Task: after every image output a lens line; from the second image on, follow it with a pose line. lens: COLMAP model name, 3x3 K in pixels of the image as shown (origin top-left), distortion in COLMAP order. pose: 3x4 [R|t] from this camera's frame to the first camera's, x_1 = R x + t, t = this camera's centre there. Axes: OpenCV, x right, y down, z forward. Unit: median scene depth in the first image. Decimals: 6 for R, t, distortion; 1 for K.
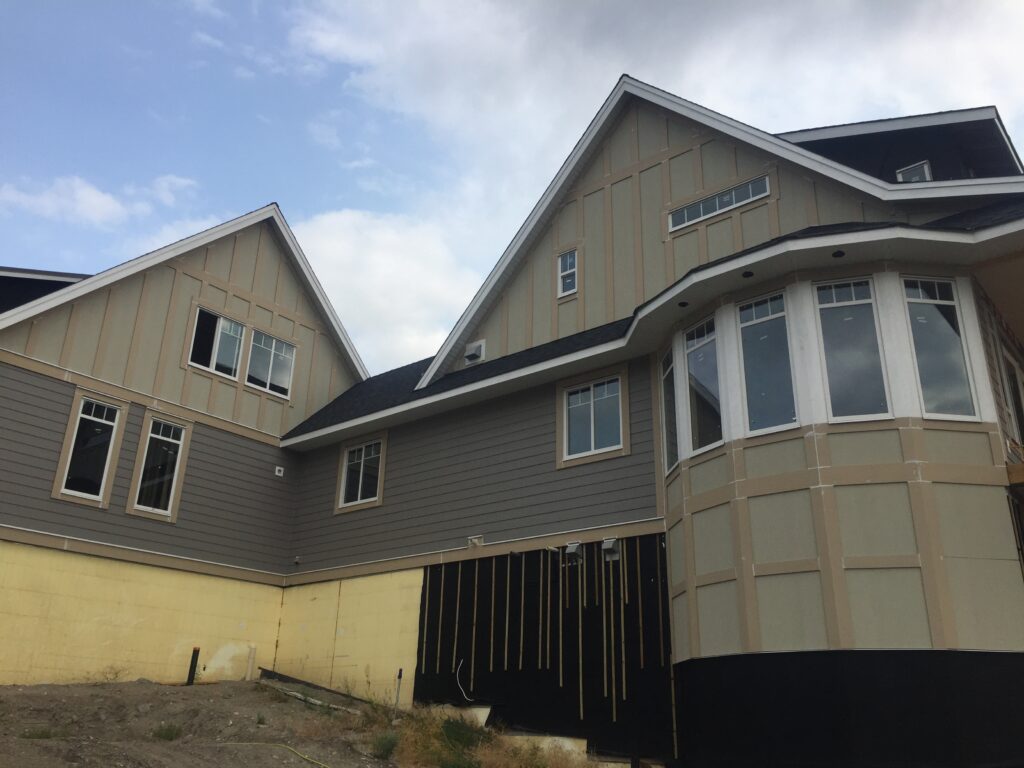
lens RADIAL K [[874.5, 0, 505.9], [0, 874.5, 377.3], [0, 0, 1]] dist [0.076857, -0.111237]
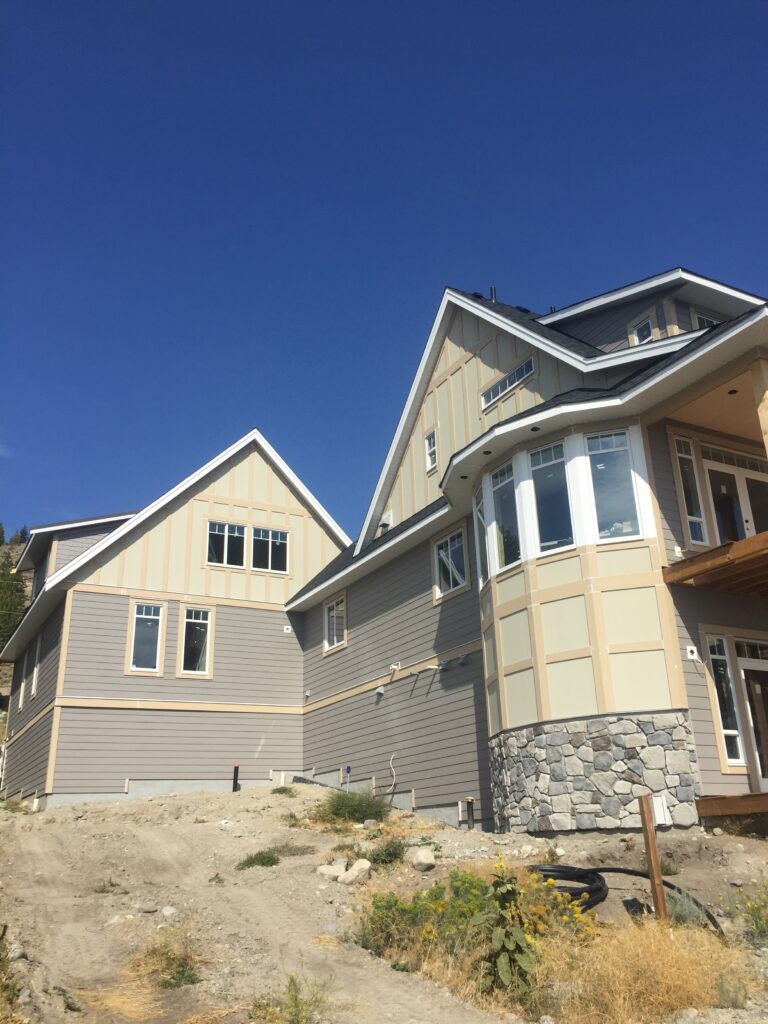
lens RADIAL K [[874.5, 0, 383.6], [0, 874.5, 511.2], [0, 0, 1]] dist [0.076857, -0.111237]
pose [[0.929970, -0.184568, -0.317946, 0.415644], [0.191915, 0.981376, -0.008352, -0.037095], [0.313566, -0.053251, 0.948072, -0.250566]]
